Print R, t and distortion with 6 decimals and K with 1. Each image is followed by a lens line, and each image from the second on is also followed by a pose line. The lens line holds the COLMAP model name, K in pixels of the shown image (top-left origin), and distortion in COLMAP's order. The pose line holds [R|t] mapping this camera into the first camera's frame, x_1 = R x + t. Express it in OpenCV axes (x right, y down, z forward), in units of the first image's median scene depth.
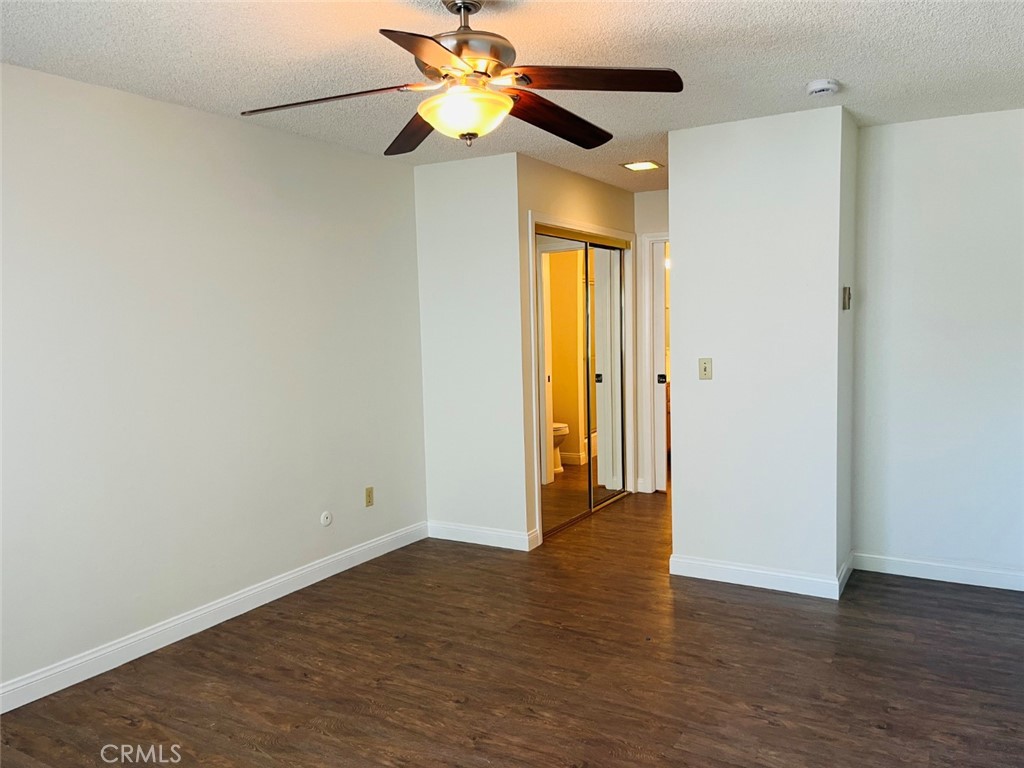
lens RADIAL K [[778.6, 0, 515.6], [0, 778.6, 390.3], [0, 0, 1]] dist [0.058106, -0.080655]
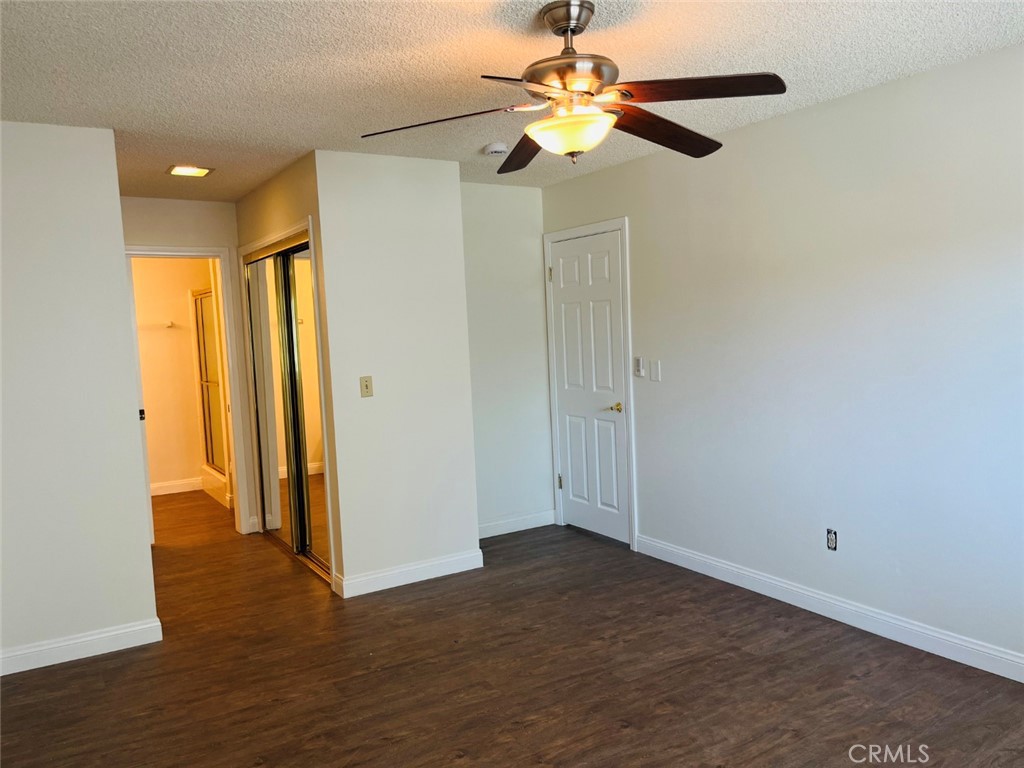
lens RADIAL K [[788.3, 0, 512.0], [0, 788.3, 384.0], [0, 0, 1]] dist [0.045899, -0.067888]
pose [[0.469324, -0.068170, 0.880391, -0.639744], [0.111184, 0.993643, 0.017669, -0.030456], [-0.875998, 0.089593, 0.473920, 0.369303]]
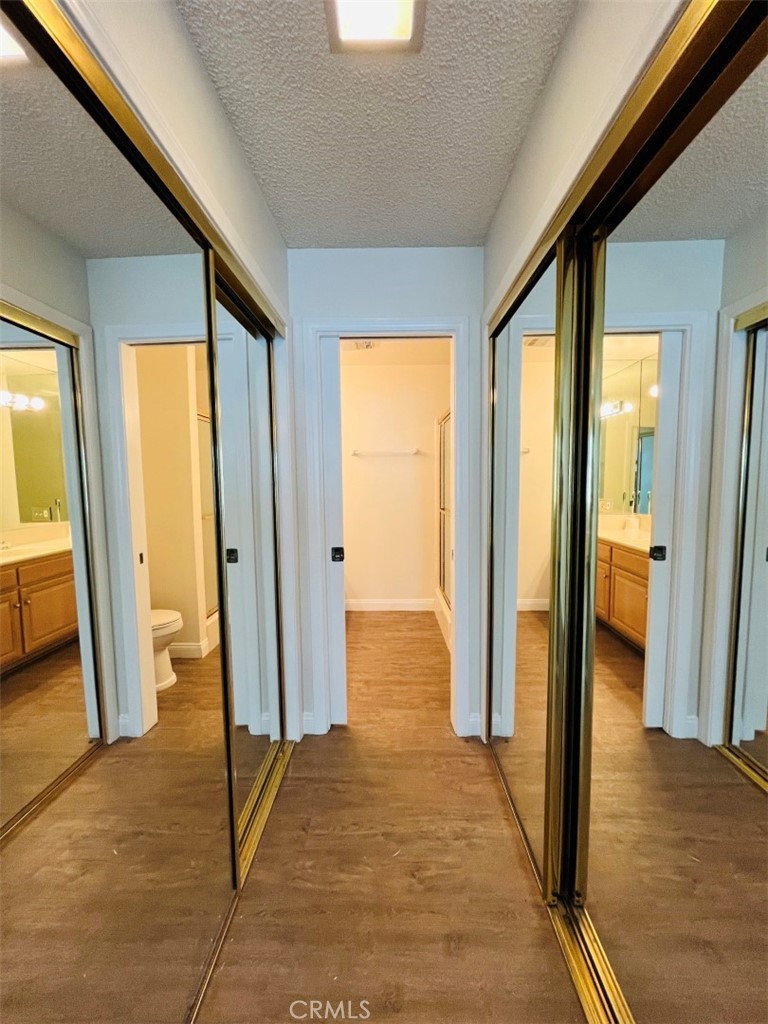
lens RADIAL K [[412.1, 0, 384.2], [0, 412.1, 511.2], [0, 0, 1]] dist [-0.001583, 0.000396]
pose [[0.870880, -0.026460, 0.490783, 0.090812], [0.034452, 0.999380, -0.007254, -0.076220], [-0.490286, 0.023226, 0.871252, 1.132000]]
